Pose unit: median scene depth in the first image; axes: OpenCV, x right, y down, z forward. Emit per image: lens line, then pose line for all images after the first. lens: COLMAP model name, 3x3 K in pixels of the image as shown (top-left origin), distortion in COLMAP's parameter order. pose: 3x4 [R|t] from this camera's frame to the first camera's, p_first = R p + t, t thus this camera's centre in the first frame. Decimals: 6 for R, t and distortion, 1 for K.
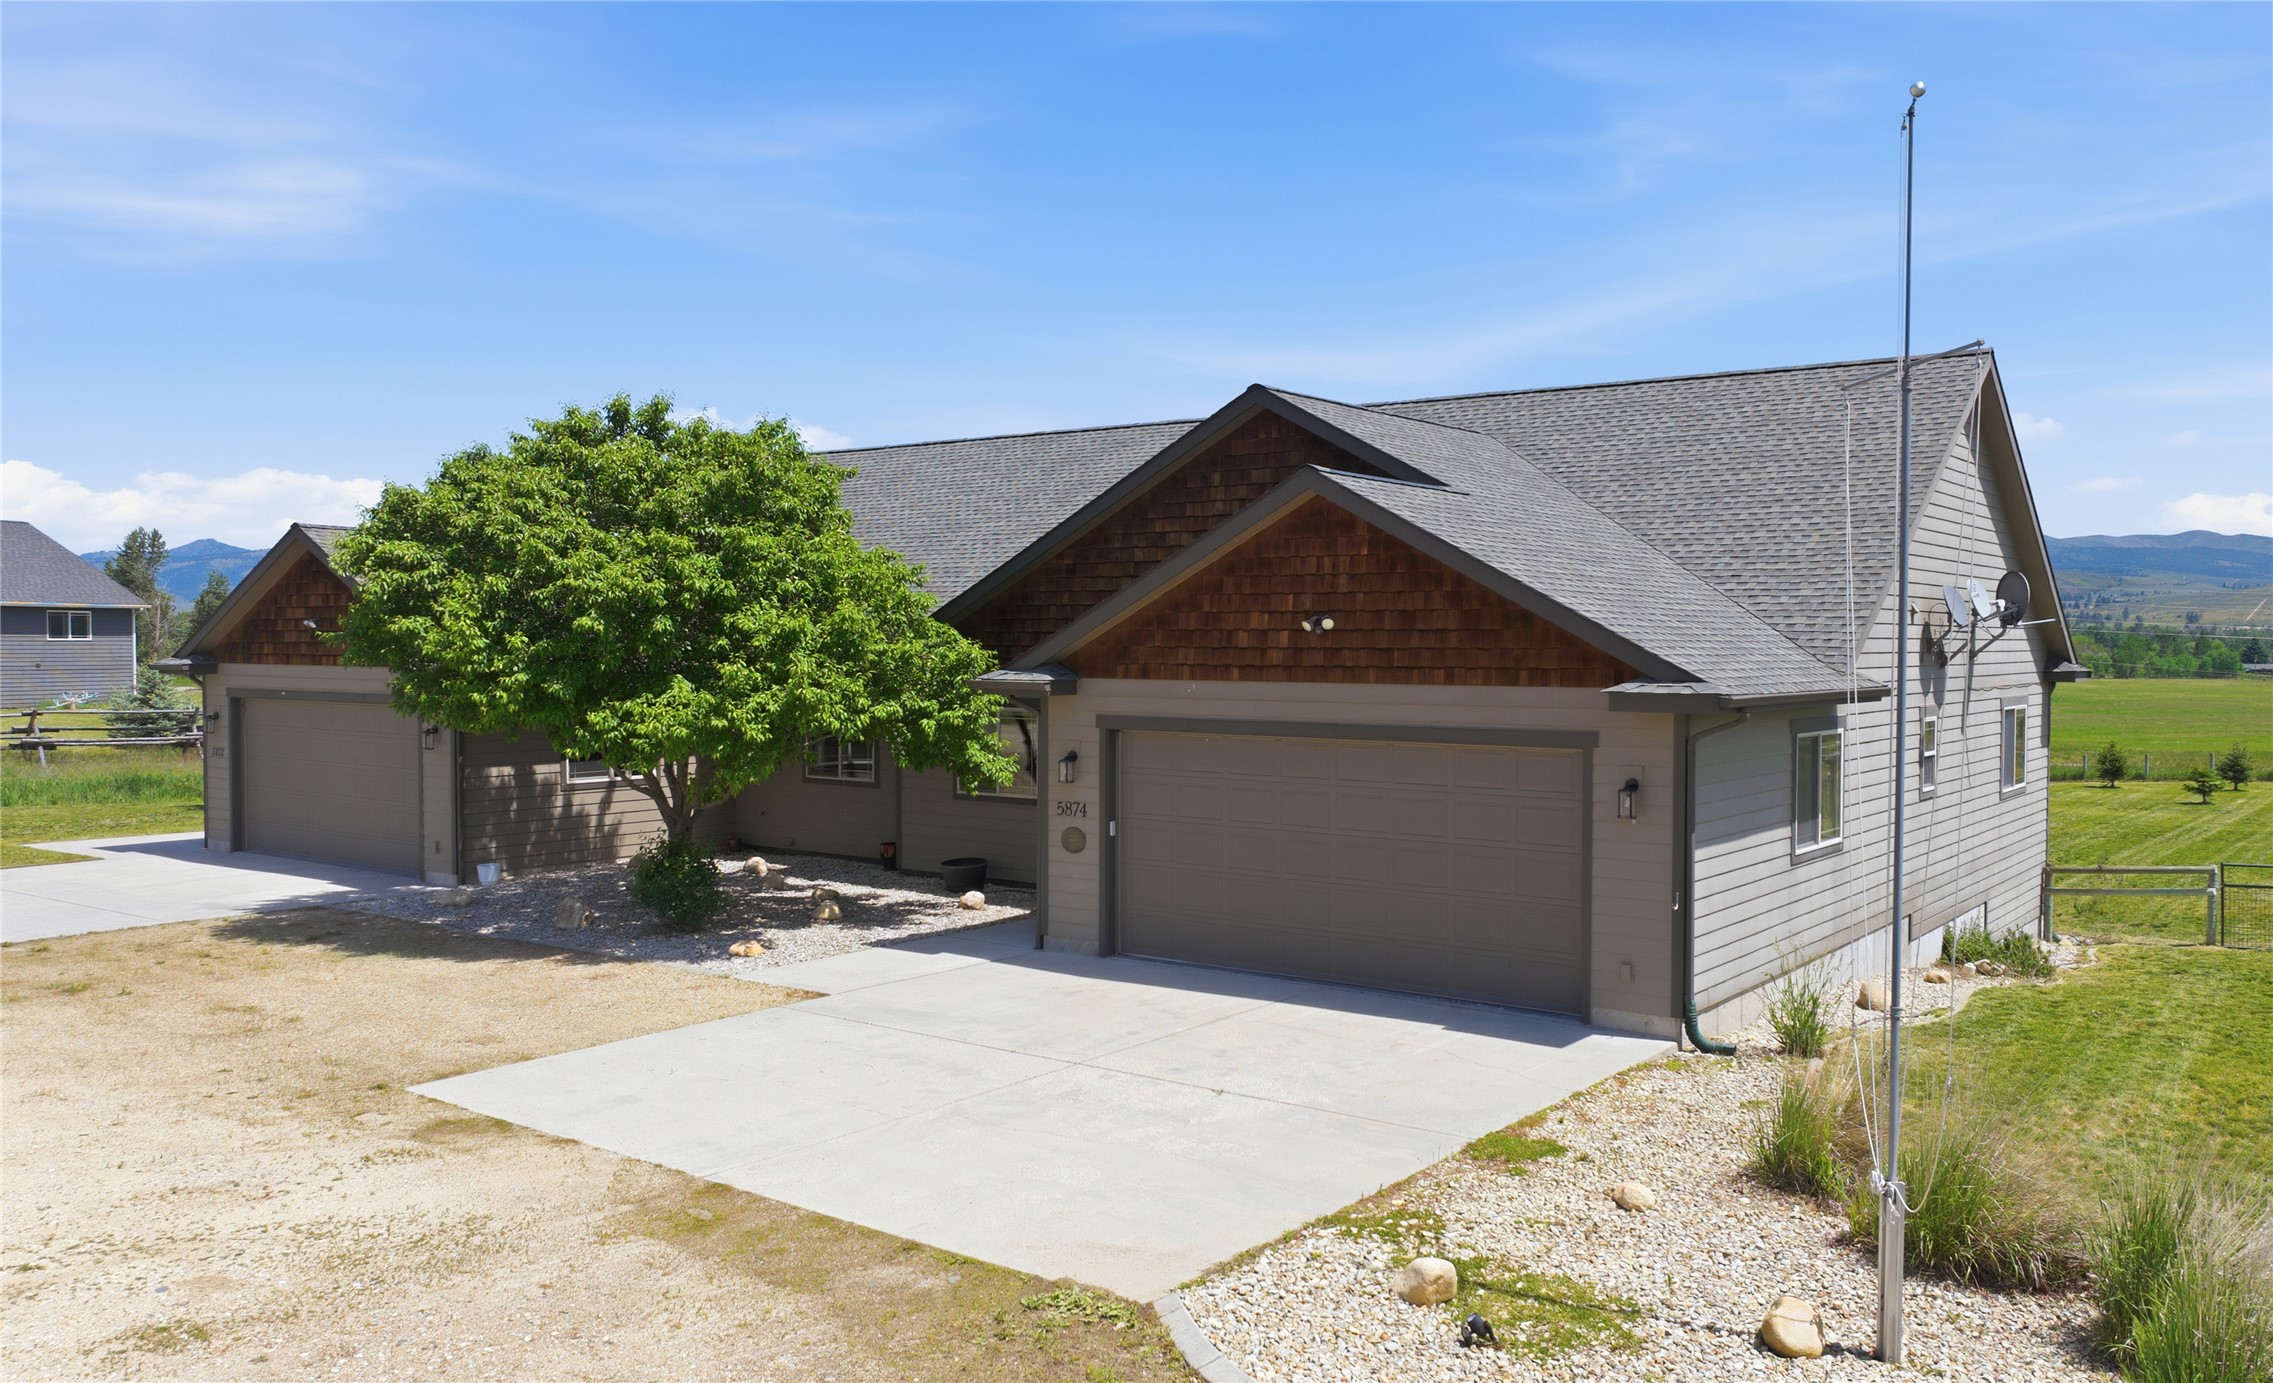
lens RADIAL K [[1737.4, 0, 1266.0], [0, 1737.4, 702.4], [0, 0, 1]] dist [-0.002316, -0.009948]
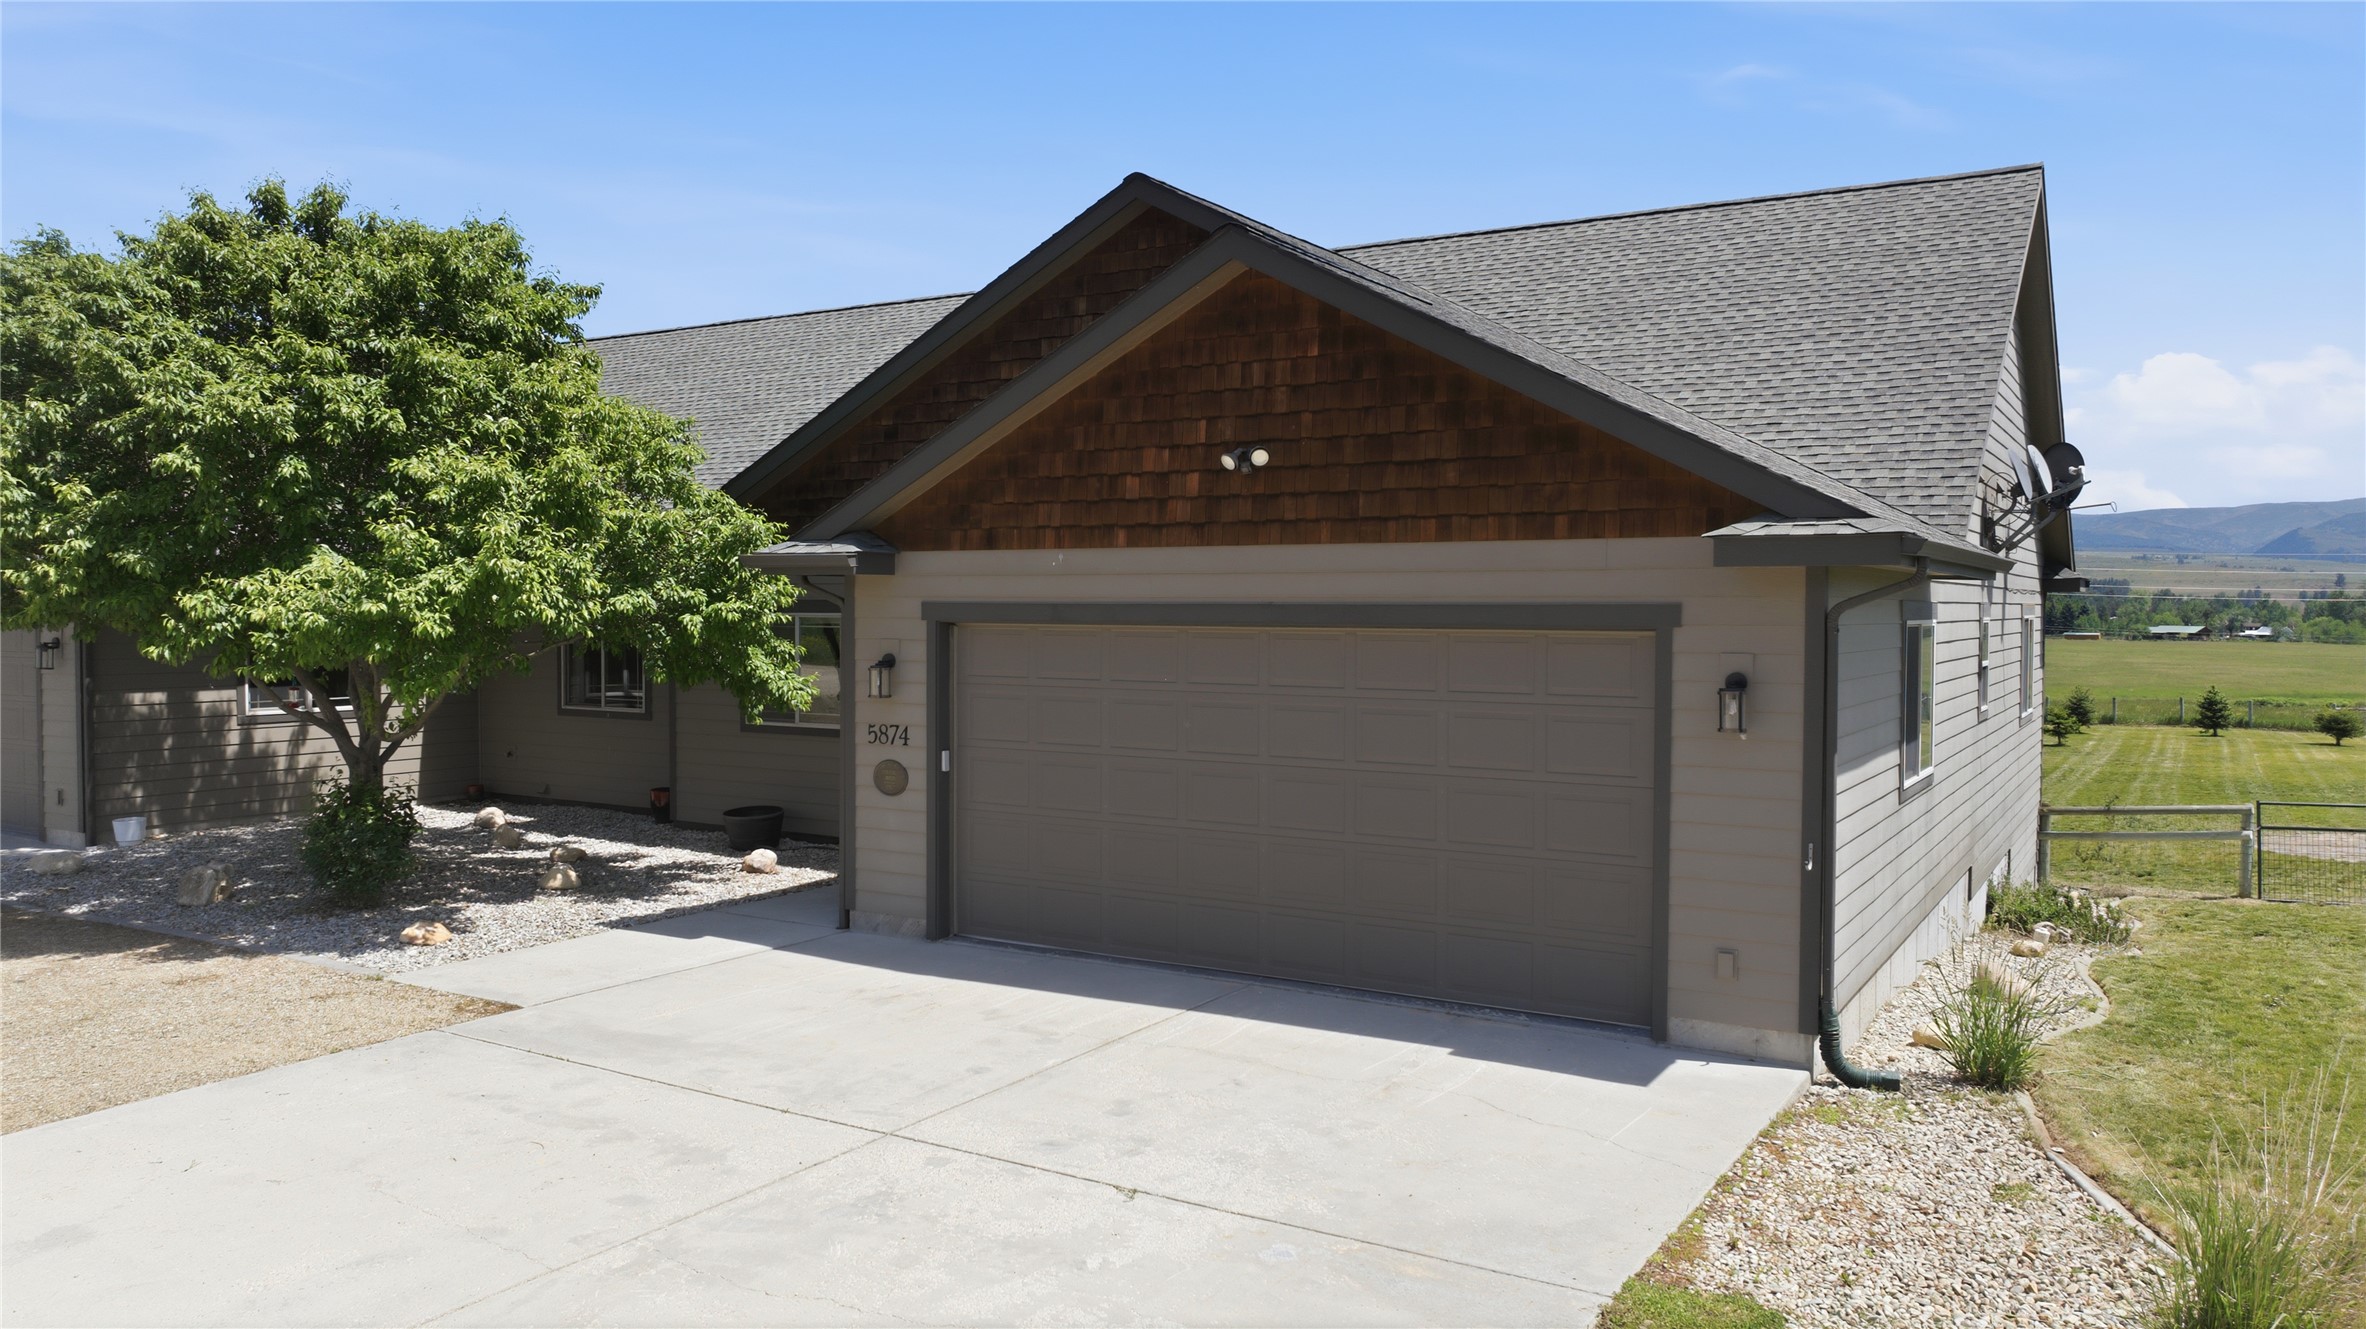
lens RADIAL K [[1646.2, 0, 1191.9], [0, 1646.2, 657.9], [0, 0, 1]] dist [-0.022311, 0.028587]
pose [[0.998129, -0.002022, 0.061106, -0.028215], [0.002209, 0.999993, -0.002992, 0.032444], [-0.061100, 0.003121, 0.998127, 0.316904]]
